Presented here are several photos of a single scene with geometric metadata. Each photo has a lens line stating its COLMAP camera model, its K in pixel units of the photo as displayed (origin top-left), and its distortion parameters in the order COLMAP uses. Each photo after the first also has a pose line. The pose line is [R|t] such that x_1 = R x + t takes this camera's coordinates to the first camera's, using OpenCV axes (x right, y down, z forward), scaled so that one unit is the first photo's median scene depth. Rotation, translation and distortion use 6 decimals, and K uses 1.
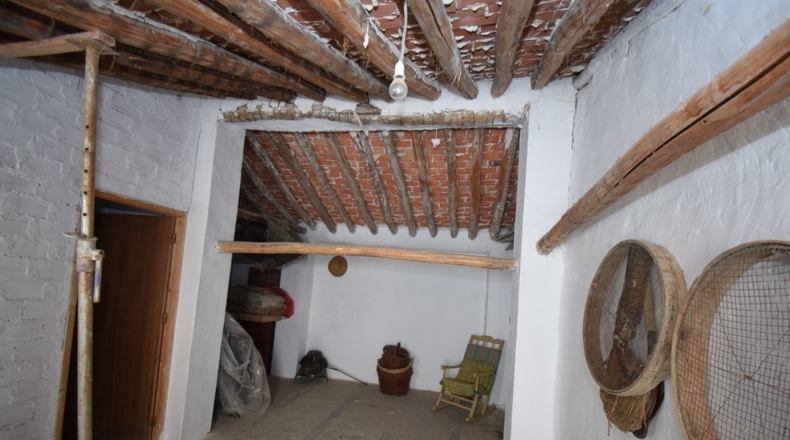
lens RADIAL K [[349.8, 0, 391.6], [0, 349.8, 260.9], [0, 0, 1]] dist [0.019474, -0.026322]
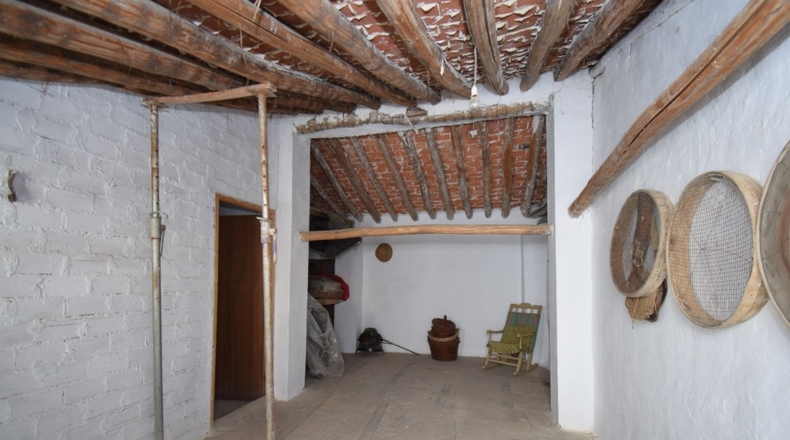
lens RADIAL K [[349.8, 0, 391.6], [0, 349.8, 260.9], [0, 0, 1]] dist [0.019474, -0.026322]
pose [[0.994961, -0.075568, -0.065894, -0.095451], [0.076451, 0.997013, 0.010994, 0.052170], [0.064866, -0.015976, 0.997766, -0.190442]]
